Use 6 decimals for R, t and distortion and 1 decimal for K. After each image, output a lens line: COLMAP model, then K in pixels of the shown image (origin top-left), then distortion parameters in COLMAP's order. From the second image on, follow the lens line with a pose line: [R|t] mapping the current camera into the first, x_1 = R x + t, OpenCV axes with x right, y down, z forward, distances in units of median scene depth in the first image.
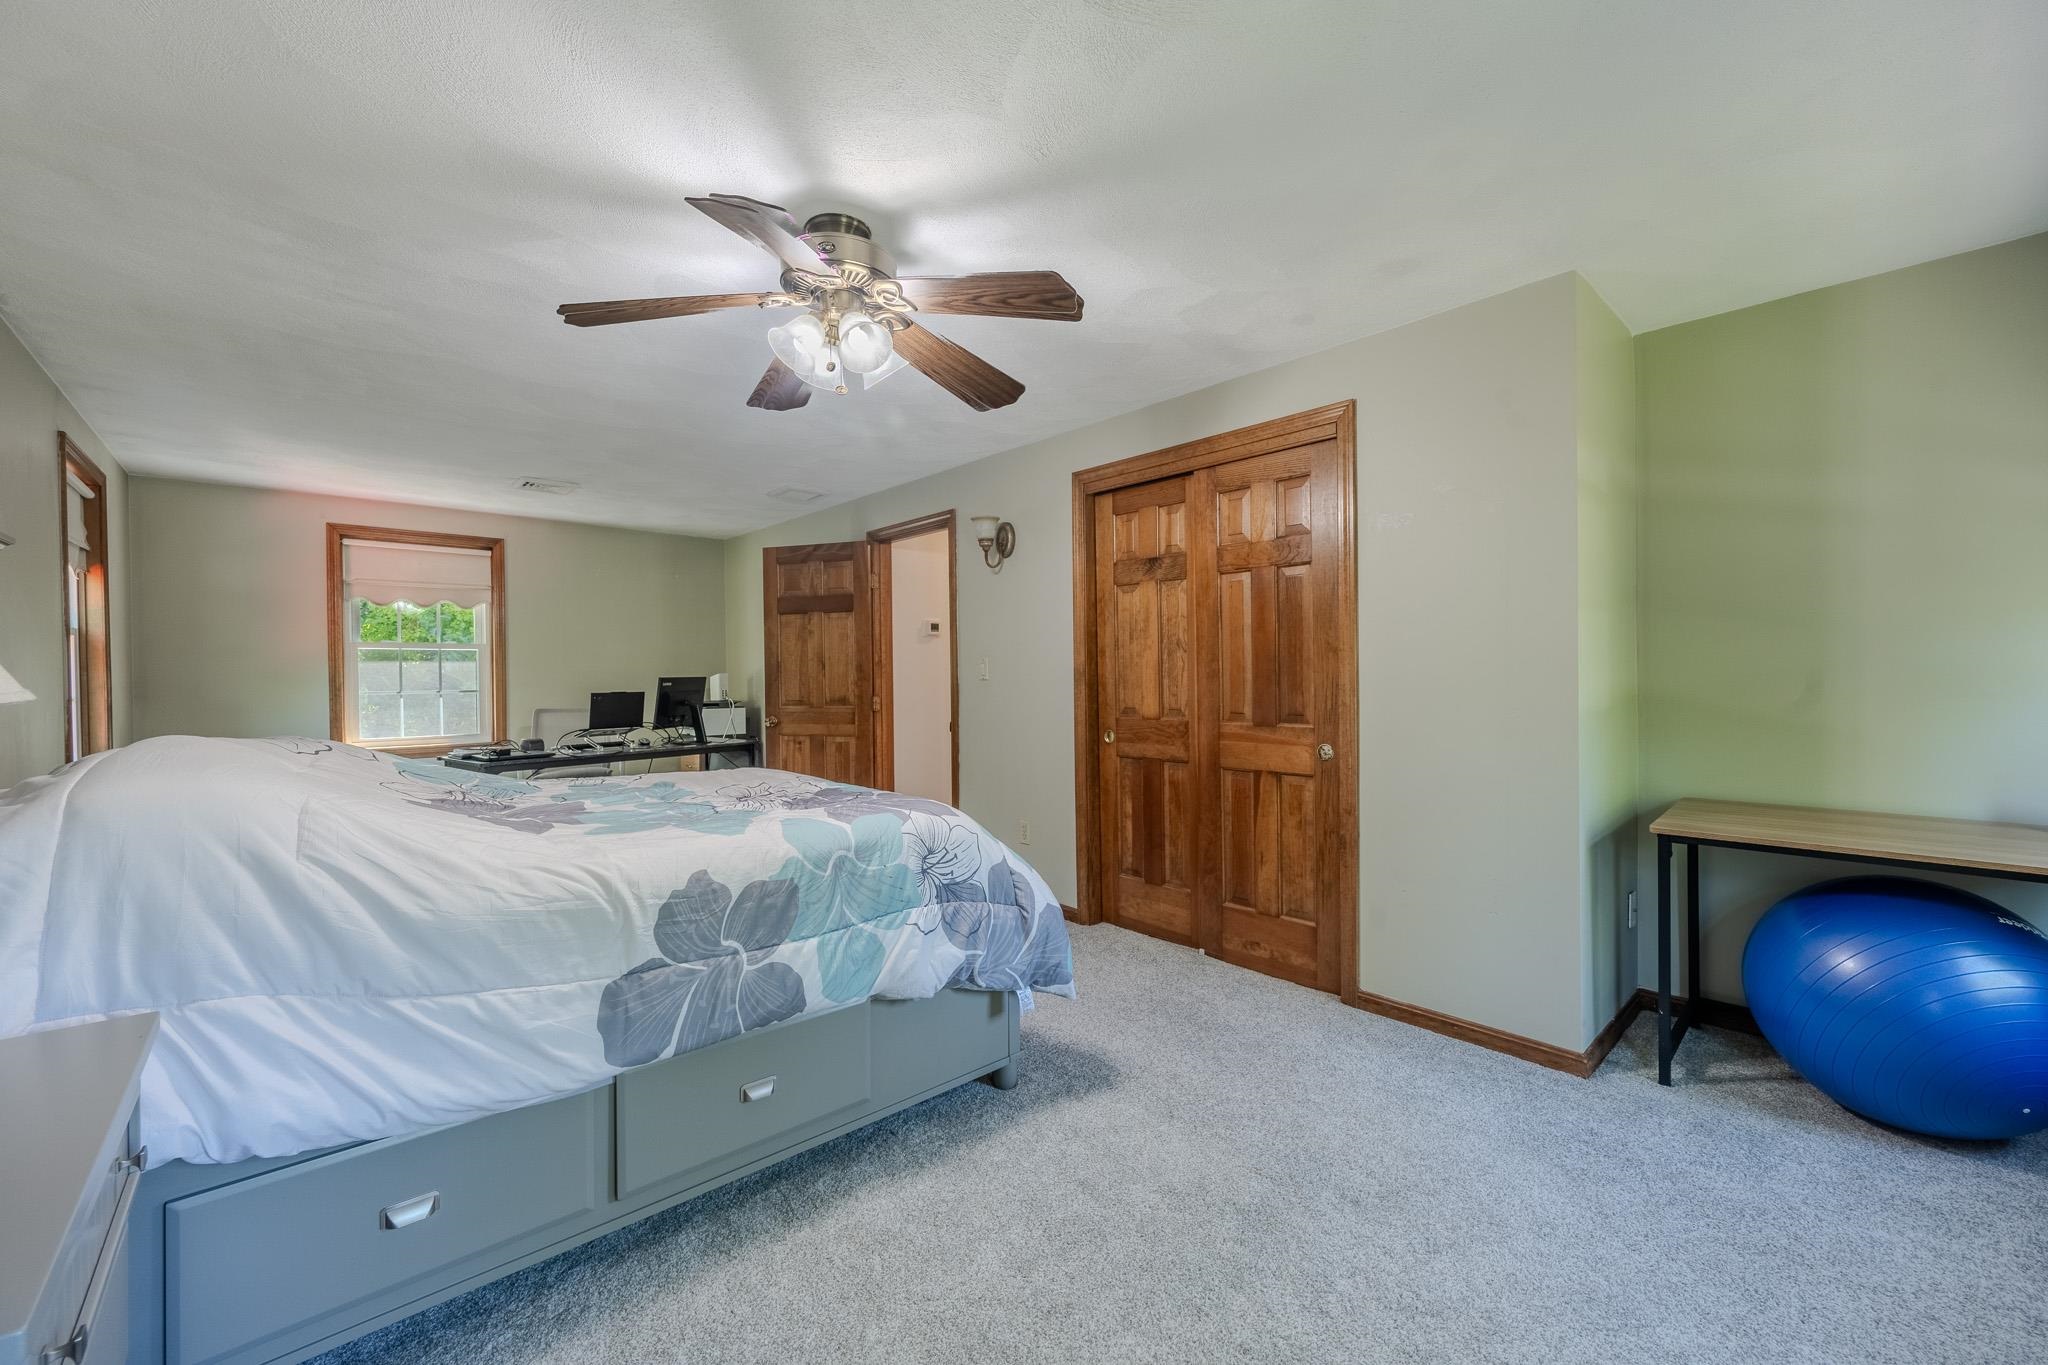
lens RADIAL K [[826.1, 0, 1021.9], [0, 826.1, 687.1], [0, 0, 1]] dist [-0.000756, -0.000019]
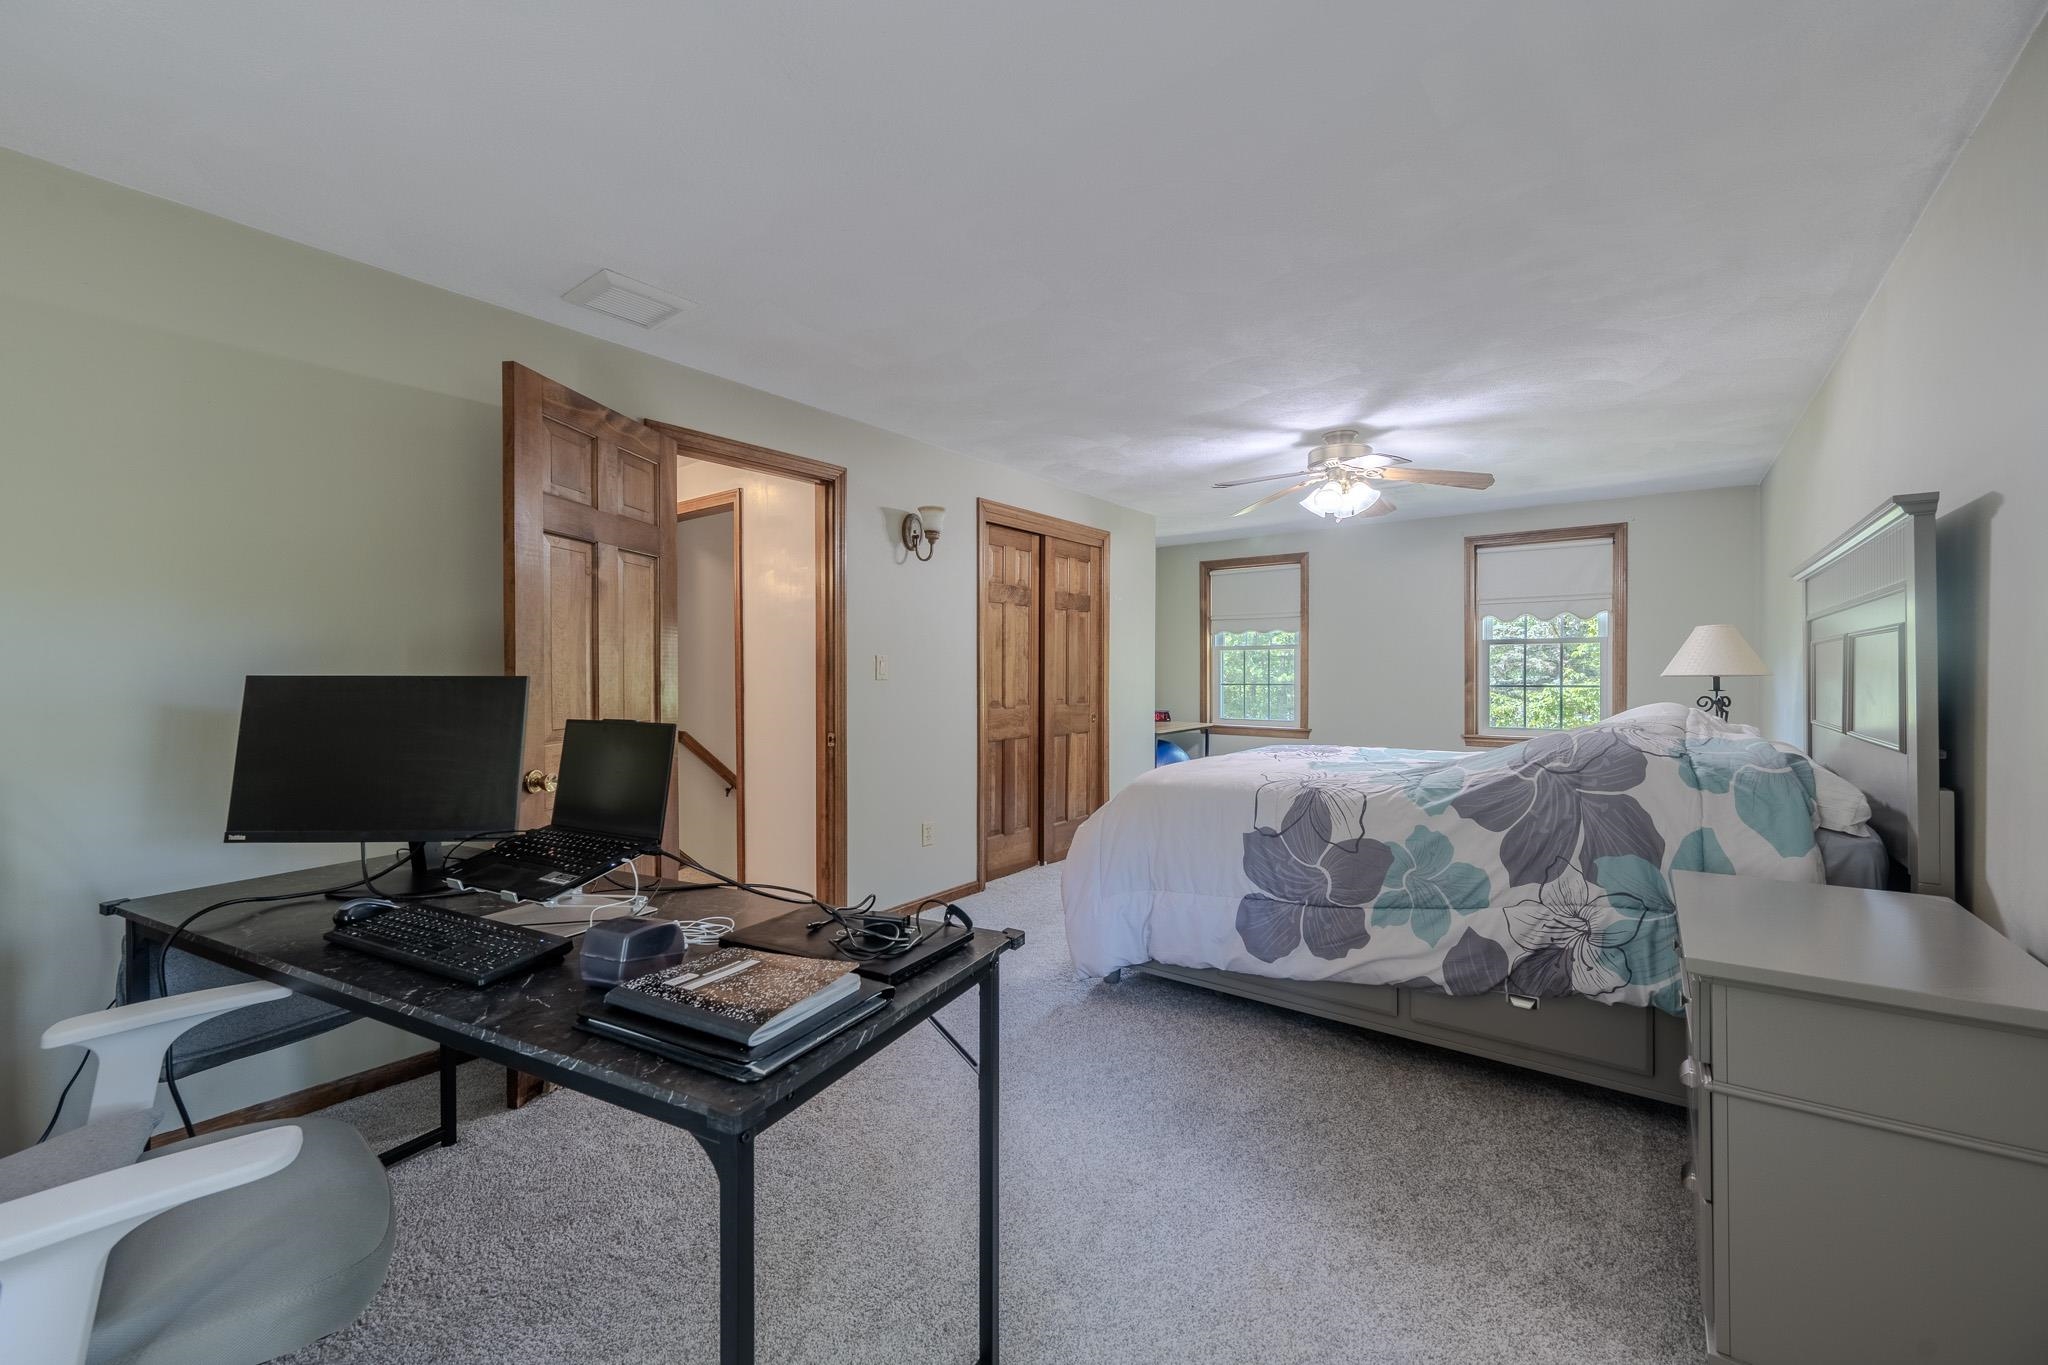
lens RADIAL K [[826.1, 0, 1021.4], [0, 826.1, 666.0], [0, 0, 1]] dist [-0.000756, -0.000019]
pose [[-0.201361, -0.004193, 0.979508, -1.119262], [0.004368, 0.999977, 0.005179, -0.034731], [-0.979507, 0.005321, -0.201338, 1.233176]]
